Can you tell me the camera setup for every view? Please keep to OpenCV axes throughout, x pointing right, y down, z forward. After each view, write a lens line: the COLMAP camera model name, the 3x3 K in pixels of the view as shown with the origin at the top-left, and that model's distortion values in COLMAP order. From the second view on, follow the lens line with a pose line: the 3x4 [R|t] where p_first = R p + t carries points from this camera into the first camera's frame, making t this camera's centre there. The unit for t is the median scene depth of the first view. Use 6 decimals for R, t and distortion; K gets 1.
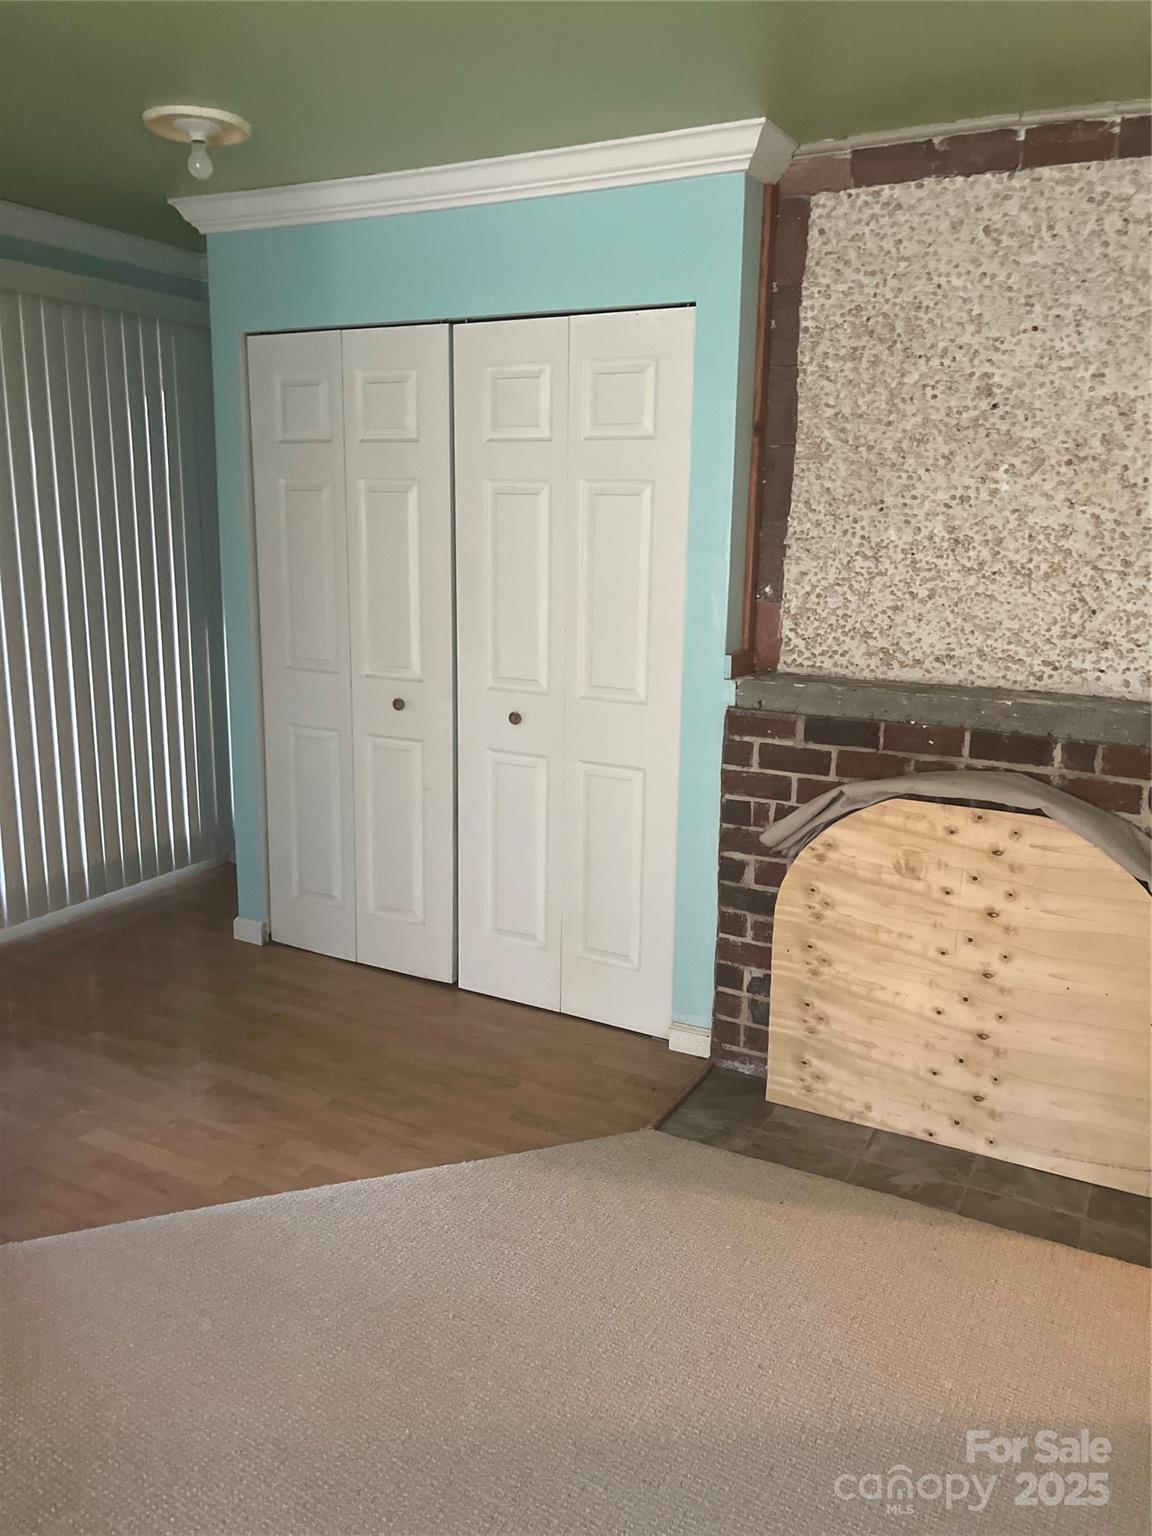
lens RADIAL K [[1158.2, 0, 575.9], [0, 1158.2, 767.2], [0, 0, 1]] dist [0.061665, -0.072207]
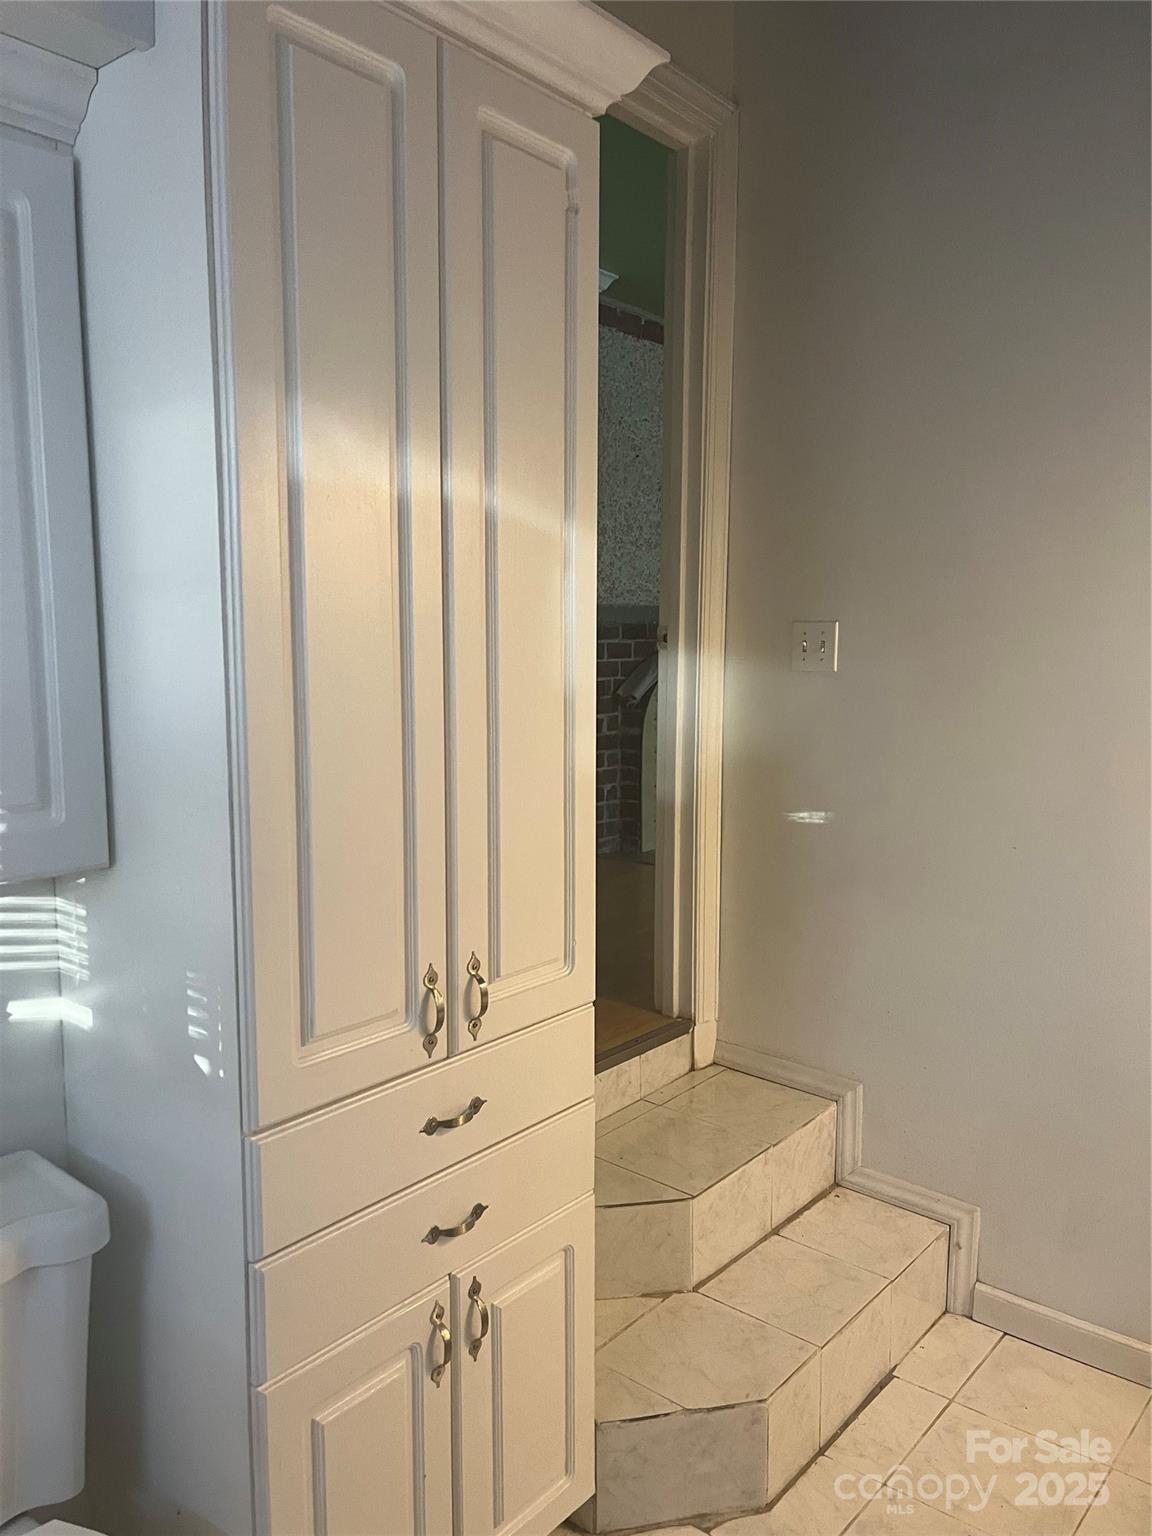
lens RADIAL K [[1158.2, 0, 576.4], [0, 1158.2, 767.9], [0, 0, 1]] dist [0.061665, -0.072207]
pose [[0.213913, -0.132353, 0.967845, -1.503646], [0.217349, 0.972392, 0.084937, 0.002261], [-0.952366, 0.192191, 0.236774, 0.714953]]
